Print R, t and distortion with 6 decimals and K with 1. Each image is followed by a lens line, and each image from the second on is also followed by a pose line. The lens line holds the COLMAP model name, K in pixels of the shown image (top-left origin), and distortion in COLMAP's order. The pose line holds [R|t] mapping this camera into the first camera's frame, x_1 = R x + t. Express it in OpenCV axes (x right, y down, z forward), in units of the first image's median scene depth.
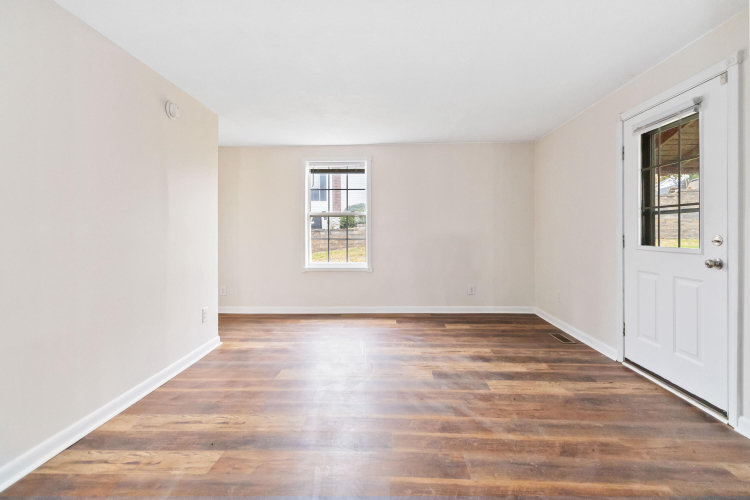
lens RADIAL K [[345.0, 0, 376.0], [0, 345.0, 238.3], [0, 0, 1]] dist [0.000992, -0.000233]
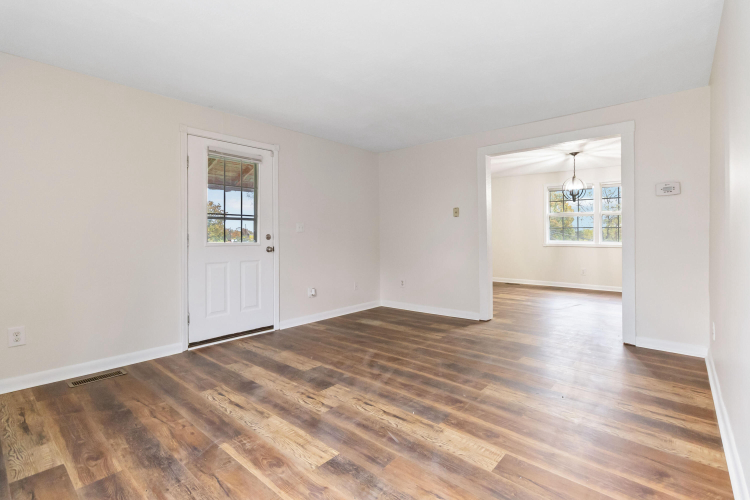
lens RADIAL K [[352.8, 0, 374.8], [0, 352.8, 234.0], [0, 0, 1]] dist [0.002731, 0.000150]
pose [[-0.776320, 0.009855, 0.630262, -0.471475], [0.015514, 0.999874, 0.003474, -0.005628], [-0.630148, 0.012475, -0.776374, 1.501586]]
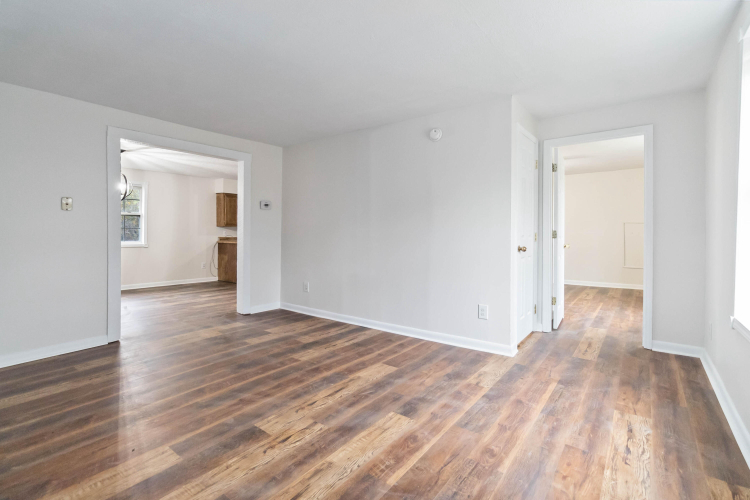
lens RADIAL K [[352.8, 0, 374.8], [0, 352.8, 234.0], [0, 0, 1]] dist [0.002731, 0.000150]
pose [[-0.579041, 0.007110, -0.815267, 0.568481], [-0.007079, 0.999880, 0.013748, -0.016586], [0.815268, 0.013732, -0.578922, 1.474300]]
